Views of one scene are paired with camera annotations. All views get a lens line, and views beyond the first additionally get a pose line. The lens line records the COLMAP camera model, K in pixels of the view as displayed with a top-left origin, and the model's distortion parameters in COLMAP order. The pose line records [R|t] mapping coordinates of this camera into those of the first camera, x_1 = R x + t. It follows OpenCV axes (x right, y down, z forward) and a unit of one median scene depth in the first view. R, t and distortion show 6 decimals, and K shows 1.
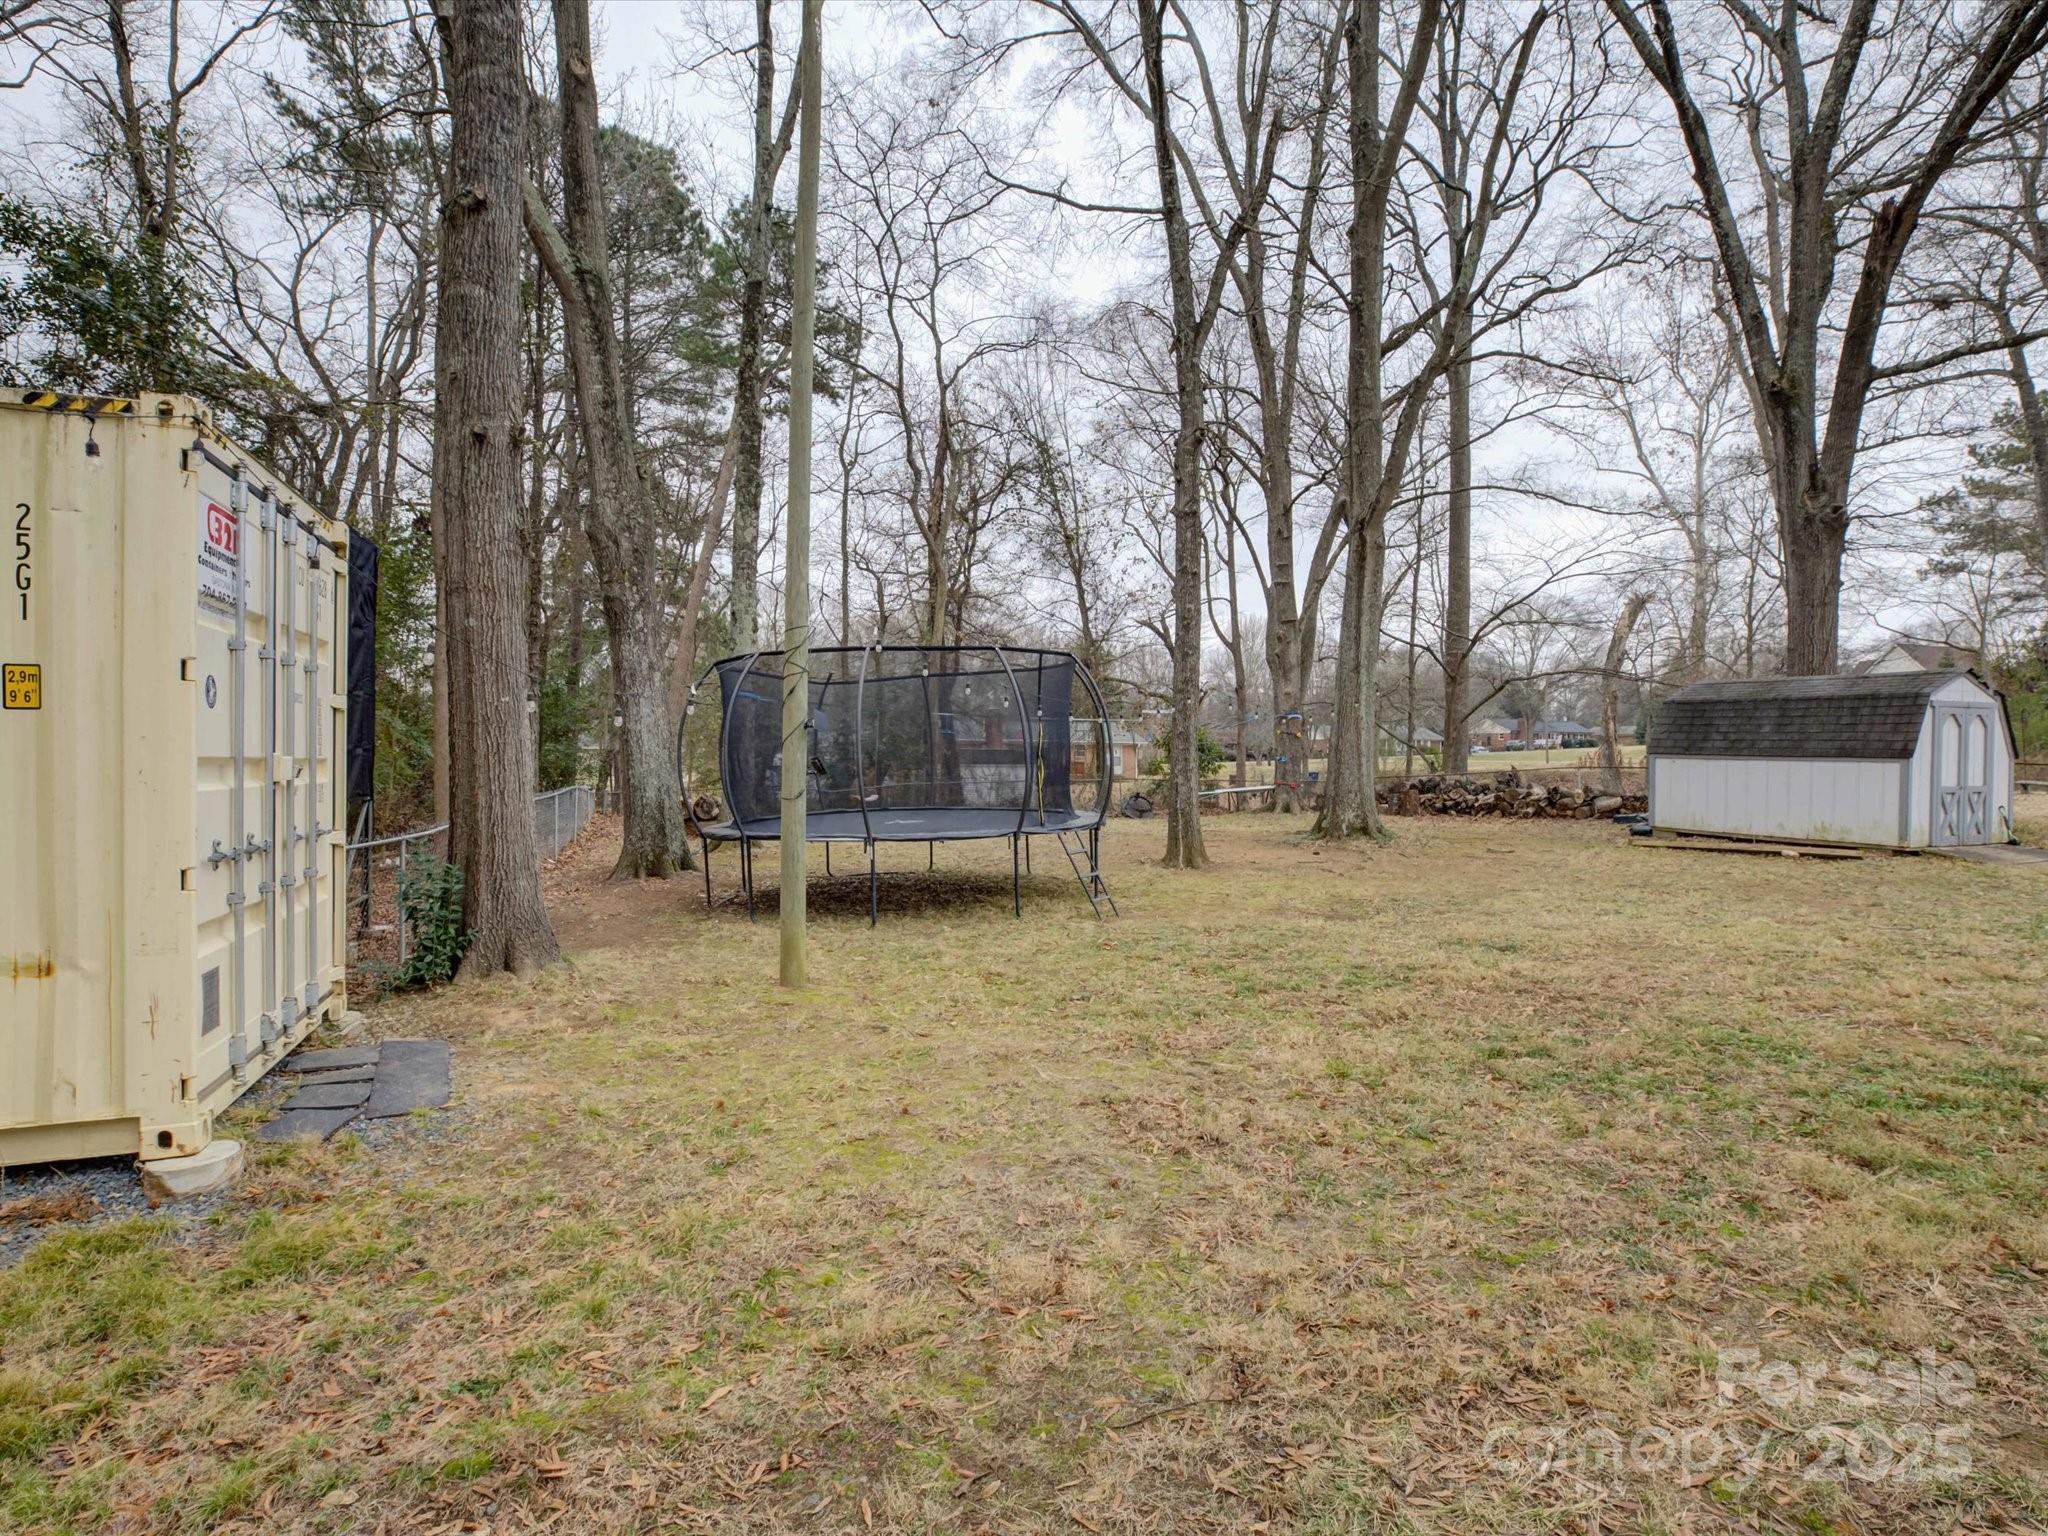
lens RADIAL K [[1413.4, 0, 1024.0], [0, 1413.4, 768.0], [0, 0, 1]] dist [0.008458, 0.002696]
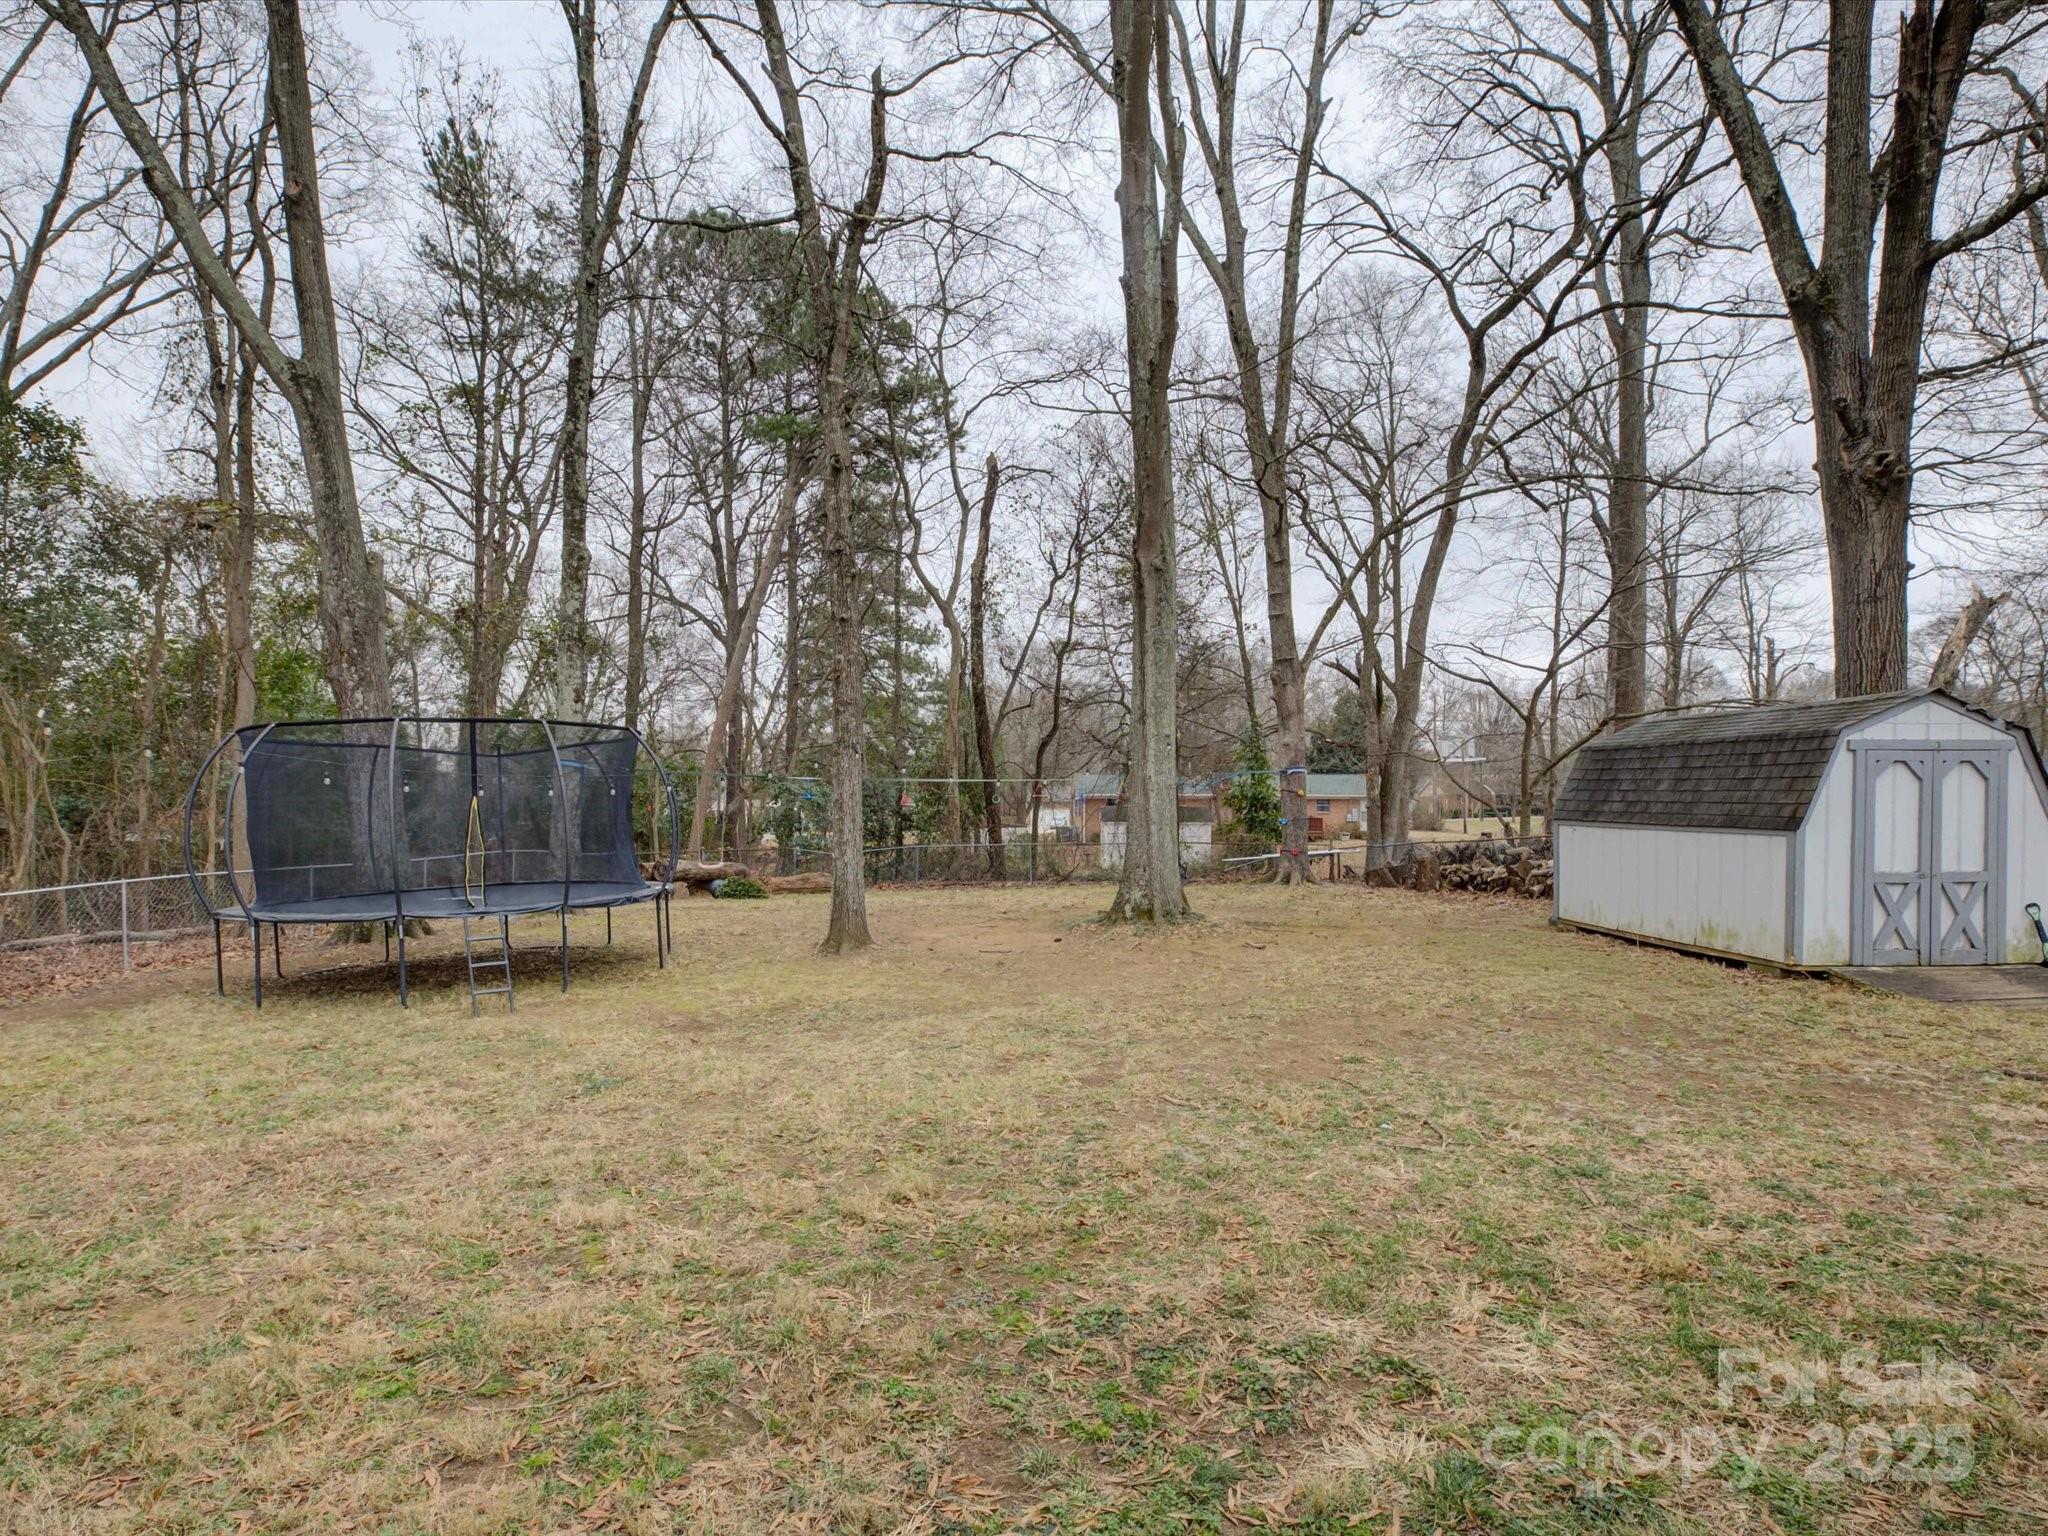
lens RADIAL K [[1413.4, 0, 1024.0], [0, 1413.4, 768.0], [0, 0, 1]] dist [0.008458, 0.002696]
pose [[0.897029, -0.014067, -0.441748, 0.560491], [-0.000104, 0.999487, -0.032039, -0.013713], [0.441972, 0.028786, 0.896567, 0.235366]]
